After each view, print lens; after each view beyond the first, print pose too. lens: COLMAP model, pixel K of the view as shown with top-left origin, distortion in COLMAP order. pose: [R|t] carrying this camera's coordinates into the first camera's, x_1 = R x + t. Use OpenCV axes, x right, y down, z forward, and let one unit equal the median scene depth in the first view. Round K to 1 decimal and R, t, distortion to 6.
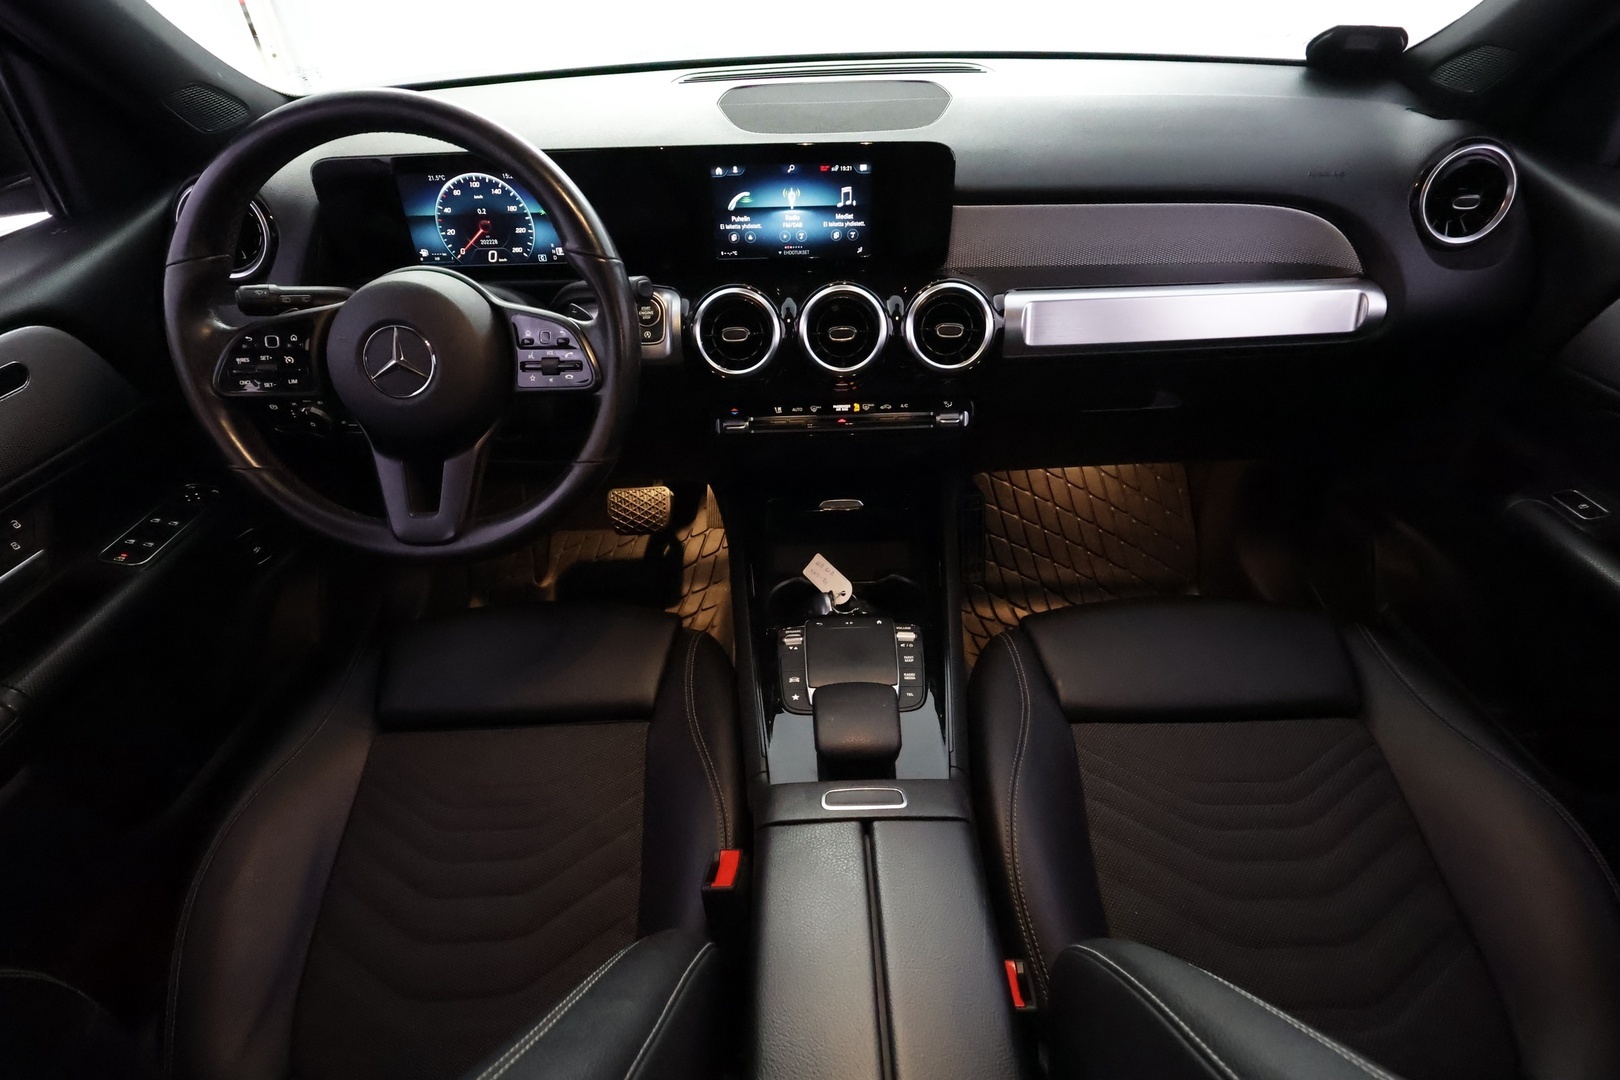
lens RADIAL K [[815.7, 0, 810.2], [0, 815.7, 544.7], [0, 0, 1]] dist [-0.004481, 0.001848]
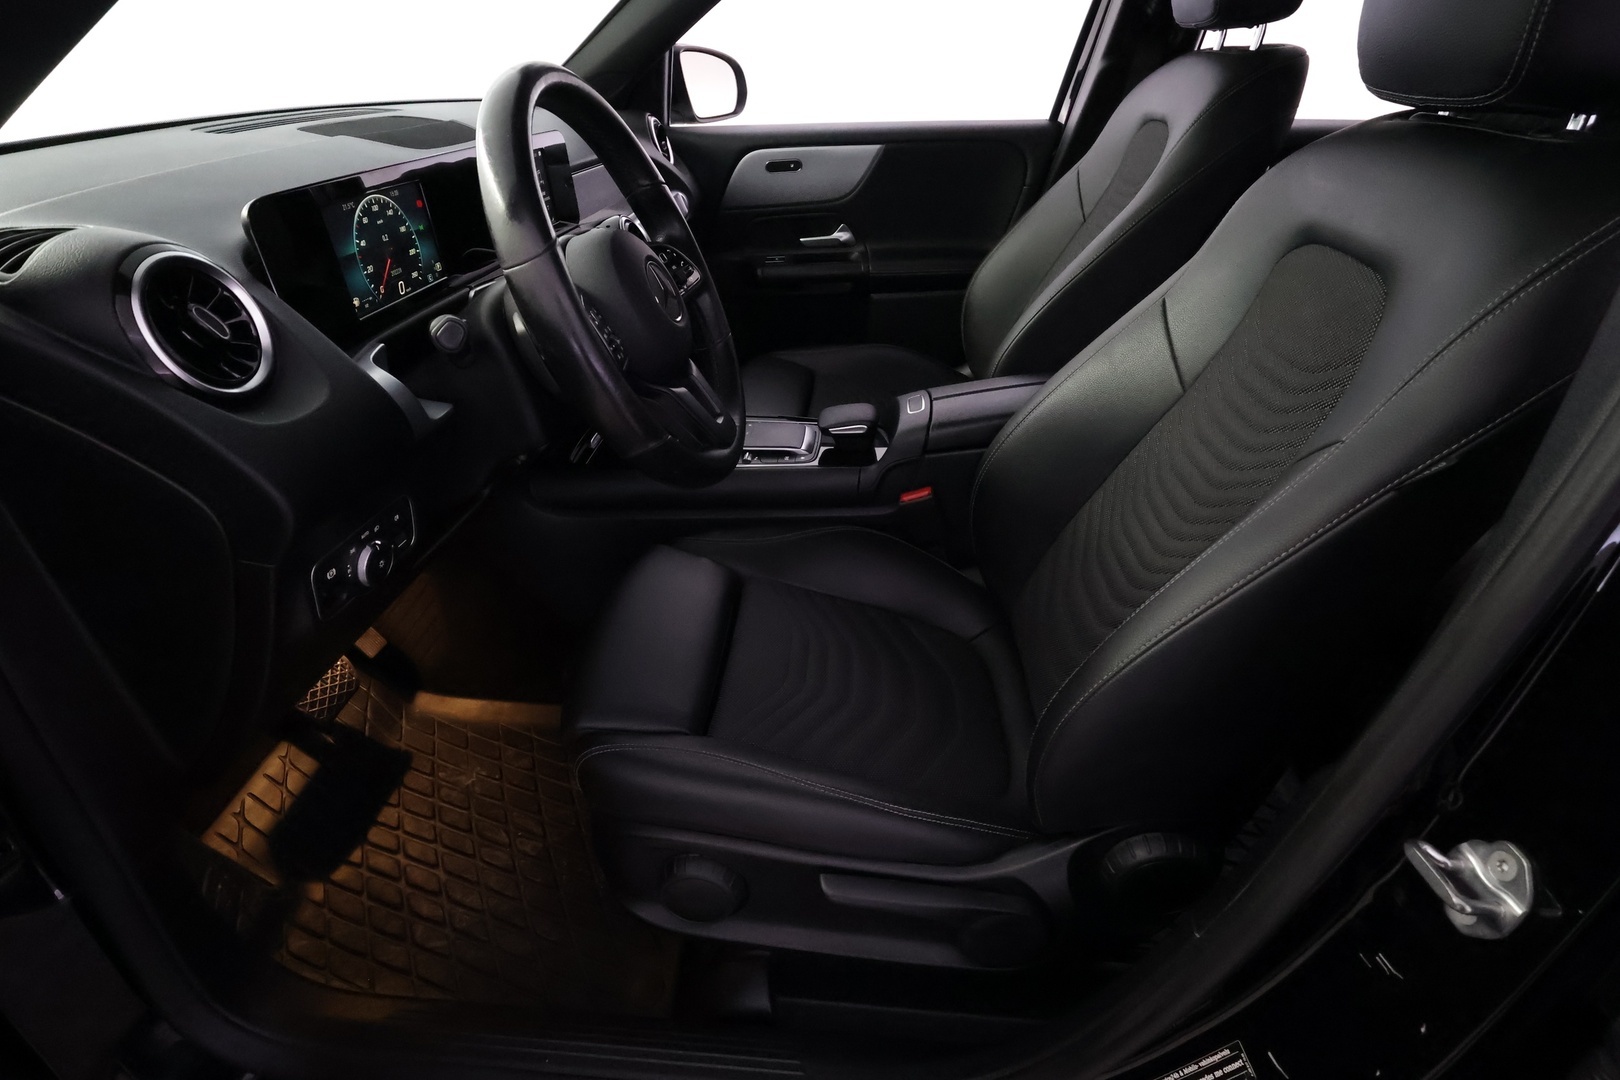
lens RADIAL K [[818.4, 0, 810.0], [0, 818.4, 540.0], [0, 0, 1]] dist [-0.002628, -0.000150]
pose [[0.093941, -0.489228, 0.867082, -1.291495], [0.619646, 0.710412, 0.333698, -0.184884], [-0.779240, 0.505936, 0.369884, 0.474488]]
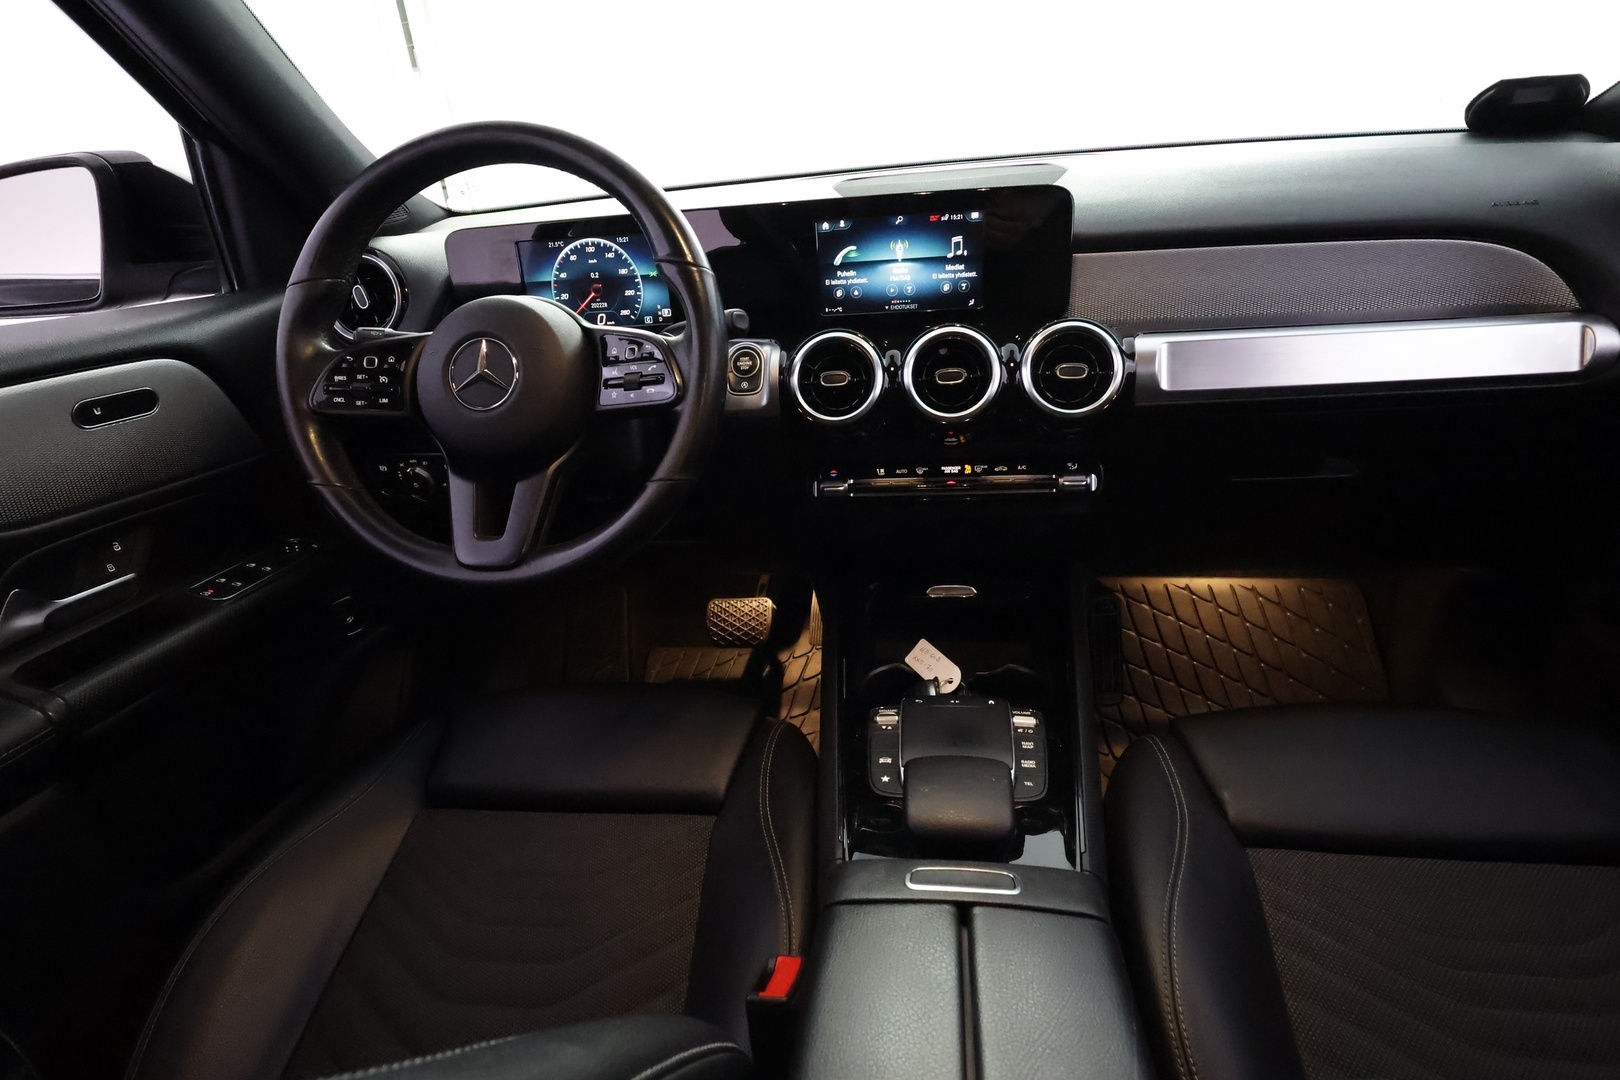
lens RADIAL K [[815.7, 0, 810.2], [0, 815.7, 544.7], [0, 0, 1]] dist [-0.004481, 0.001848]
pose [[0.987869, 0.017651, -0.154282, 0.027562], [-0.052964, 0.972244, -0.227897, 0.138047], [0.145978, 0.233304, 0.961384, 0.134734]]
